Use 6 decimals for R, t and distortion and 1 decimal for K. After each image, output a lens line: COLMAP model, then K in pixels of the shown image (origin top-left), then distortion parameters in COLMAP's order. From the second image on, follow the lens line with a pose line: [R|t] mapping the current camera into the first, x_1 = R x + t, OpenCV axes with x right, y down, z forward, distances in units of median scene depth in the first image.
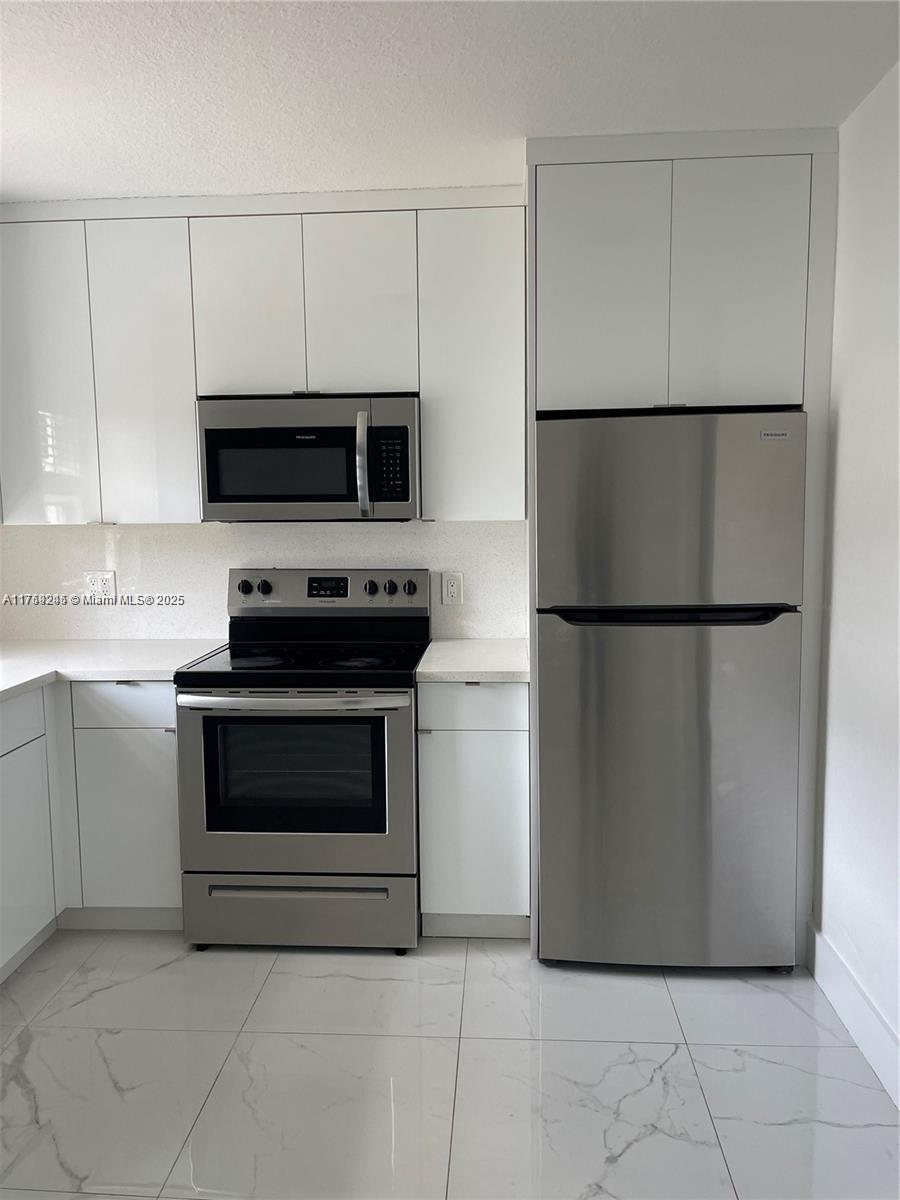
lens RADIAL K [[906.6, 0, 448.7], [0, 906.6, 596.1], [0, 0, 1]] dist [0.040486, -0.061531]
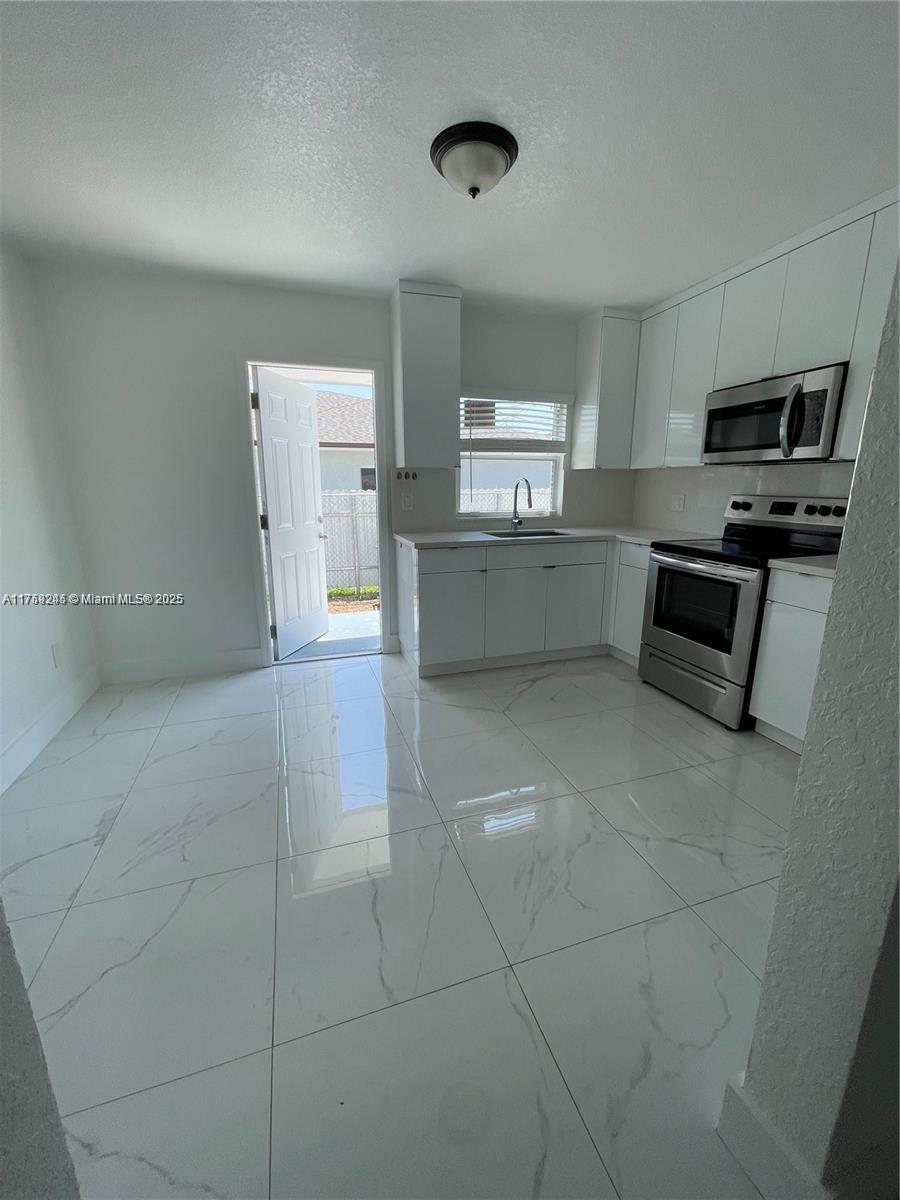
lens RADIAL K [[484.9, 0, 451.6], [0, 484.9, 595.8], [0, 0, 1]] dist [0.002836, 0.000278]
pose [[0.376776, 0.220434, -0.899693, 0.493425], [-0.101856, 0.975242, 0.196289, 0.035043], [0.920687, 0.017682, 0.389900, 0.190183]]
